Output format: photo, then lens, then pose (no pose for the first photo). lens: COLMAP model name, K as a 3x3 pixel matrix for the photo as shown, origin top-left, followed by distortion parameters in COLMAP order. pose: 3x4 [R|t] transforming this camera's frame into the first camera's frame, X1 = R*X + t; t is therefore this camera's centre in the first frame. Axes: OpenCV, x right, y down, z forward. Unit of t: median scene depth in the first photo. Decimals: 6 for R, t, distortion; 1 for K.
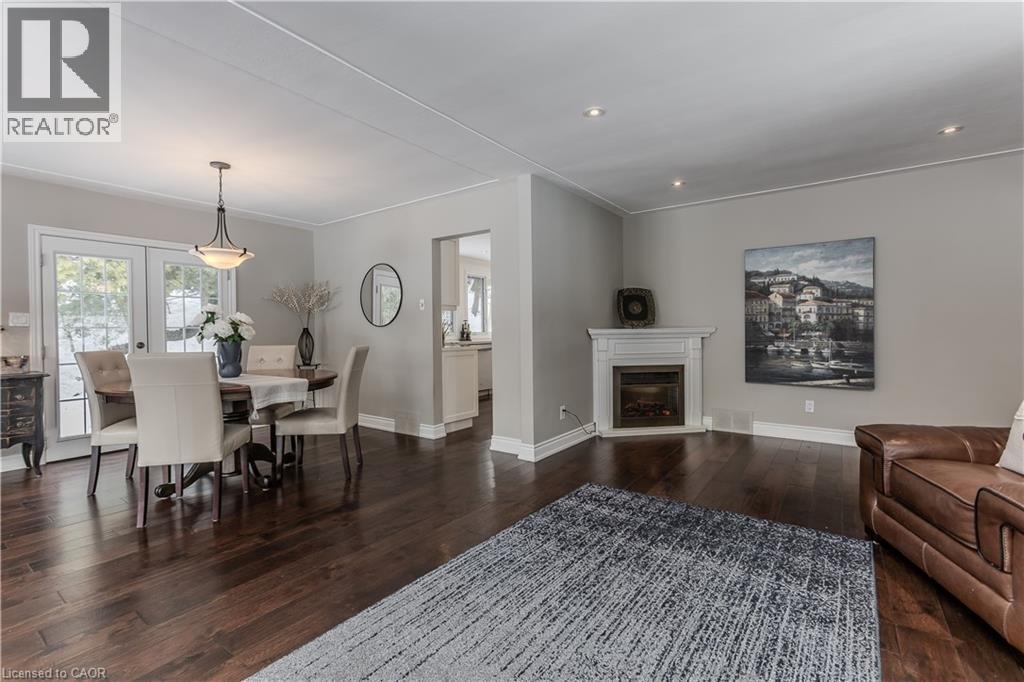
lens RADIAL K [[455.6, 0, 498.9], [0, 455.6, 334.5], [0, 0, 1]] dist [0.002011, 0.000718]
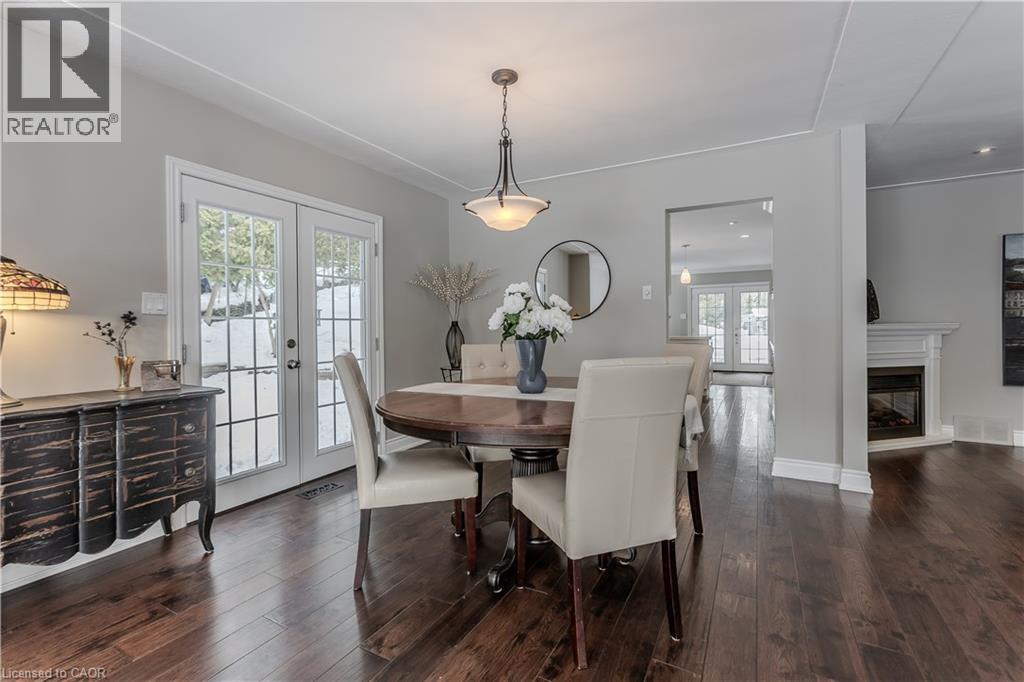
lens RADIAL K [[458.9, 0, 501.1], [0, 458.9, 330.4], [0, 0, 1]] dist [0.000513, 0.000240]
pose [[0.992301, 0.003616, 0.123793, -0.524365], [-0.003337, 0.999991, -0.002463, 0.004191], [-0.123801, 0.002031, 0.992305, 0.246273]]
